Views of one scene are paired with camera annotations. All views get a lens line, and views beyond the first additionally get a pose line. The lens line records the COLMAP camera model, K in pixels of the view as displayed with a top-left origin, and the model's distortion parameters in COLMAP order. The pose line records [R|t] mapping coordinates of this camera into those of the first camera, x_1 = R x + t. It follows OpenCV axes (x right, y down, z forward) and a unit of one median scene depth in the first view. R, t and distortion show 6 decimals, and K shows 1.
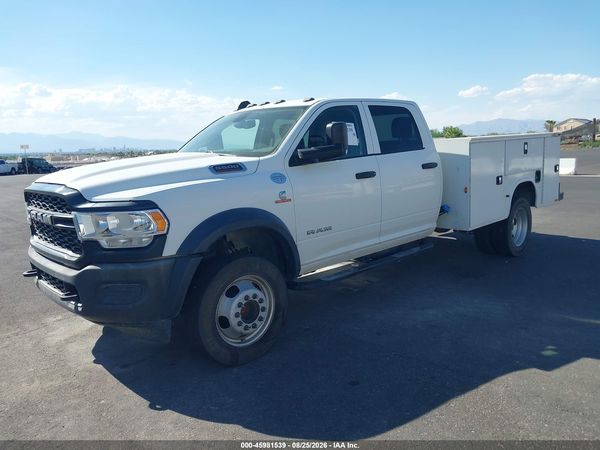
lens RADIAL K [[477.0, 0, 300.0], [0, 477.0, 225.0], [0, 0, 1]] dist [0.014684, -0.007387]
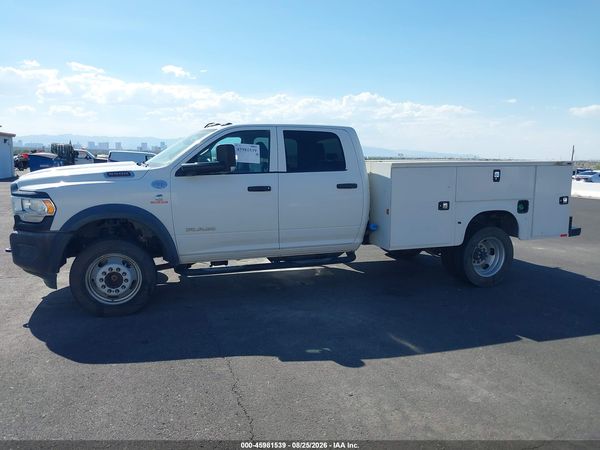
lens RADIAL K [[475.3, 0, 302.0], [0, 475.3, 222.9], [0, 0, 1]] dist [0.121384, -0.304981]
pose [[0.912025, 0.106221, -0.396141, 0.791731], [-0.113993, 0.993474, 0.003947, -0.041035], [0.393975, 0.041557, 0.918181, -0.052164]]
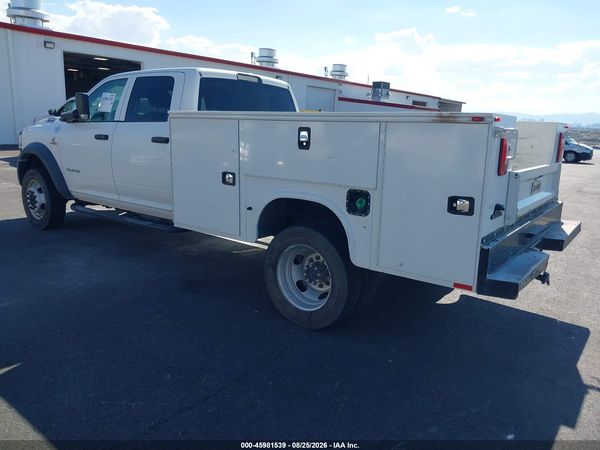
lens RADIAL K [[477.0, 0, 300.0], [0, 477.0, 225.0], [0, 0, 1]] dist [0.014684, -0.007387]
pose [[0.163197, 0.260948, -0.951458, 1.568906], [-0.196679, 0.953635, 0.227810, -0.294370], [0.966791, 0.149954, 0.206954, 1.401428]]
